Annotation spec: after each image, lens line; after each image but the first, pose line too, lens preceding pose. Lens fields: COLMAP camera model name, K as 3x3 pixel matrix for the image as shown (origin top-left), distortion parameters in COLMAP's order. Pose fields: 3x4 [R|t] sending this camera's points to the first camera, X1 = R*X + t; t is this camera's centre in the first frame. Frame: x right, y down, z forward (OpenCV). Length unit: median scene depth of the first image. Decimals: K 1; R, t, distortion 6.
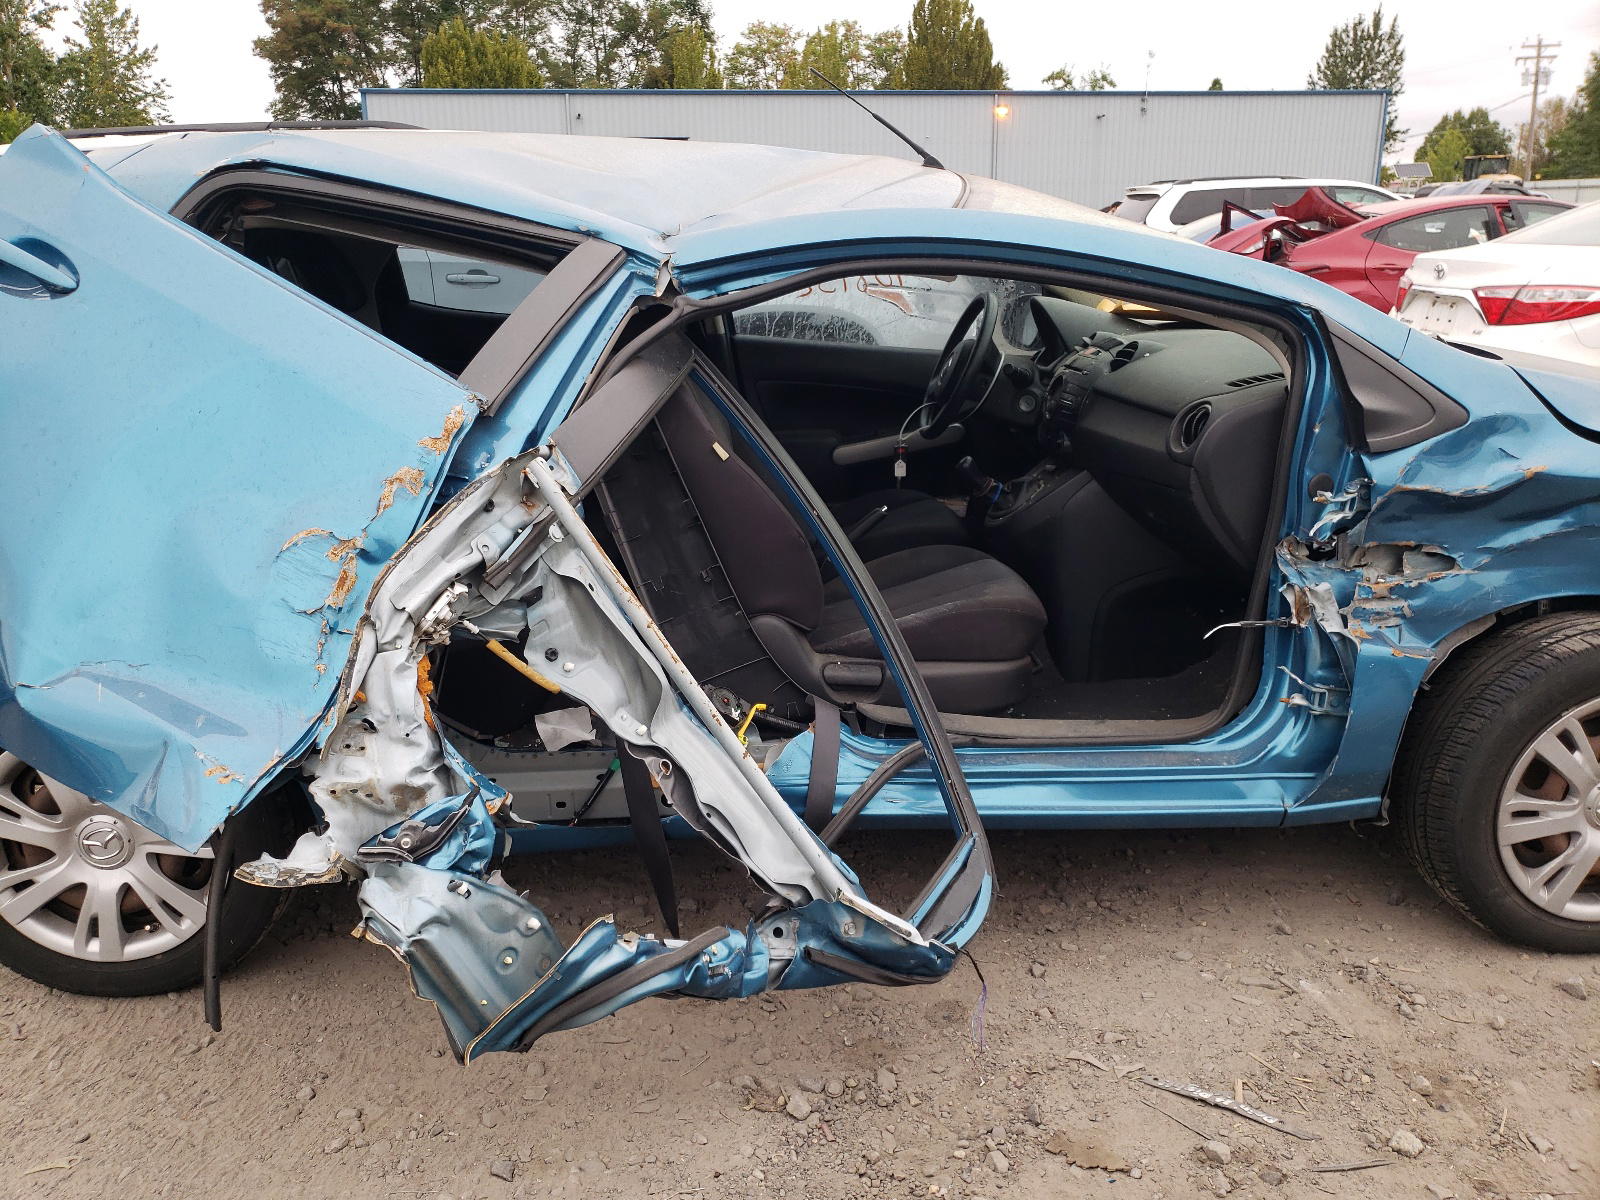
lens RADIAL K [[1080.9, 0, 800.0], [0, 1080.9, 600.0], [0, 0, 1]] dist [0.051333, -0.000673]
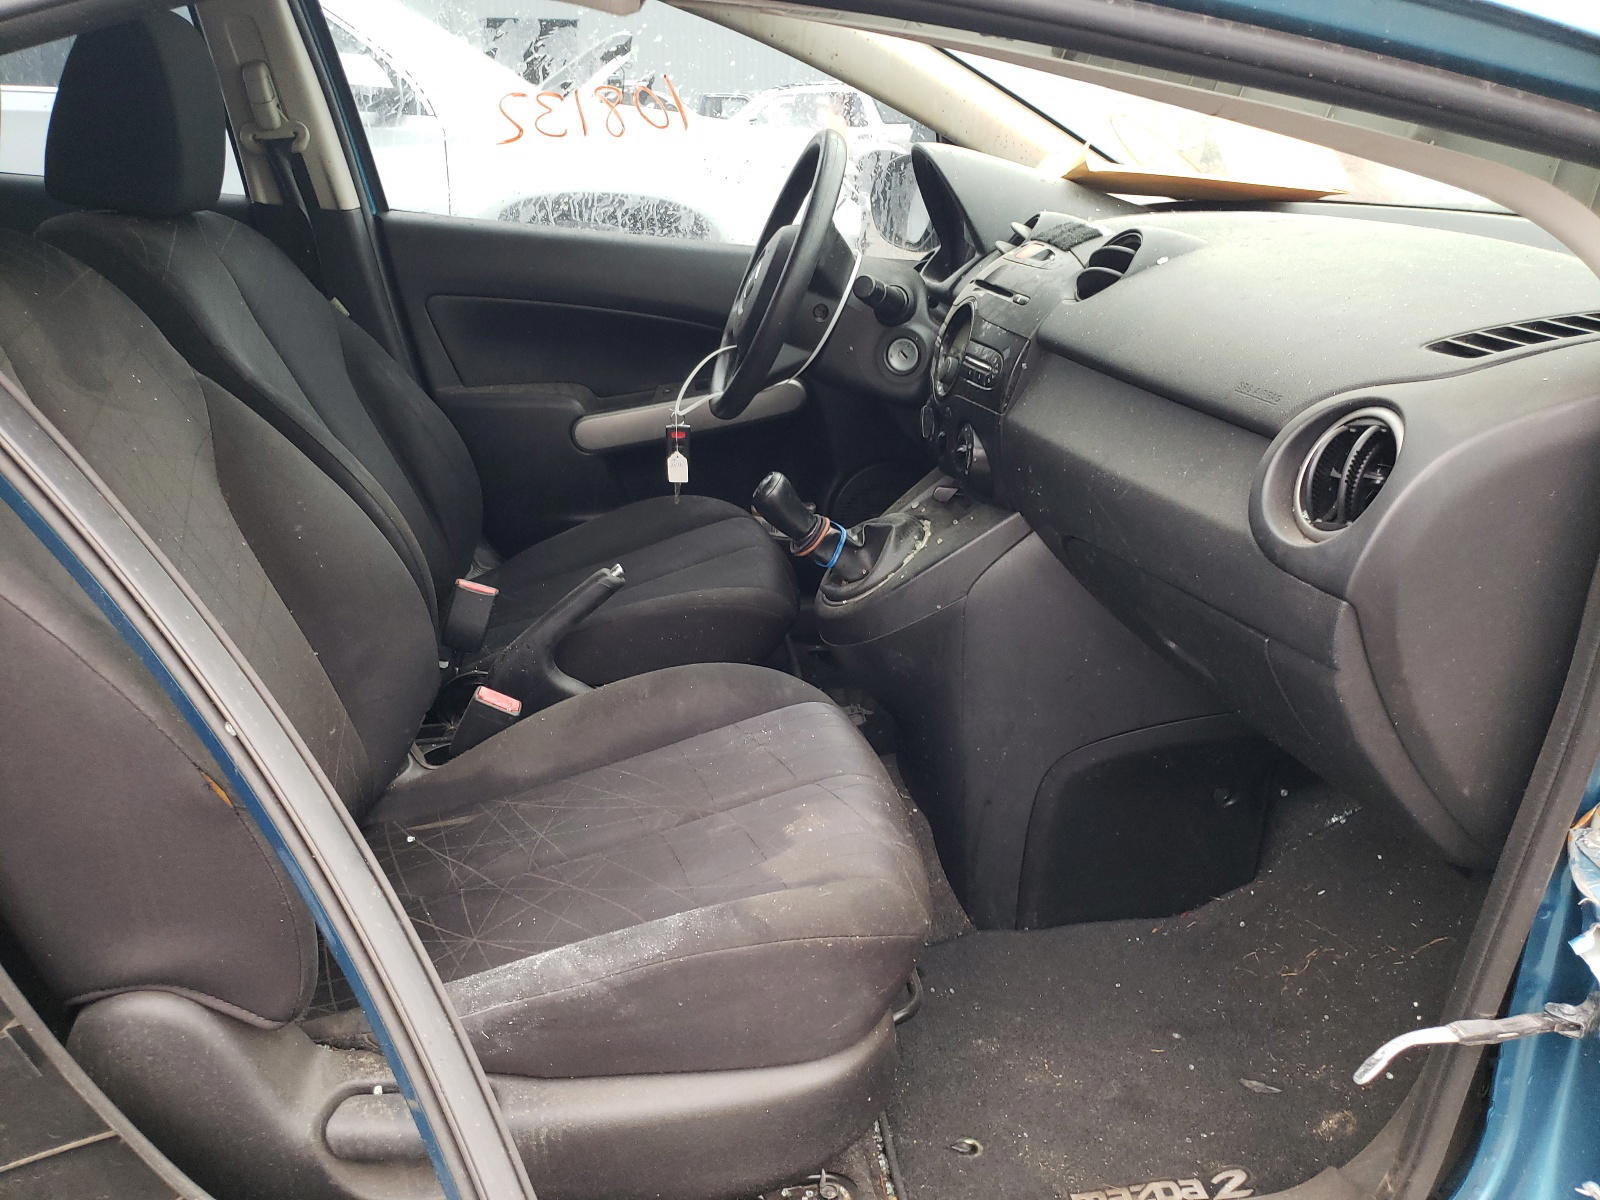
lens RADIAL K [[1080.9, 0, 800.0], [0, 1080.9, 600.0], [0, 0, 1]] dist [0.051333, -0.000673]
pose [[0.996383, -0.010792, 0.084283, 0.124135], [0.003799, 0.996567, 0.082701, -0.115553], [-0.084886, -0.082082, 0.993004, 0.517593]]
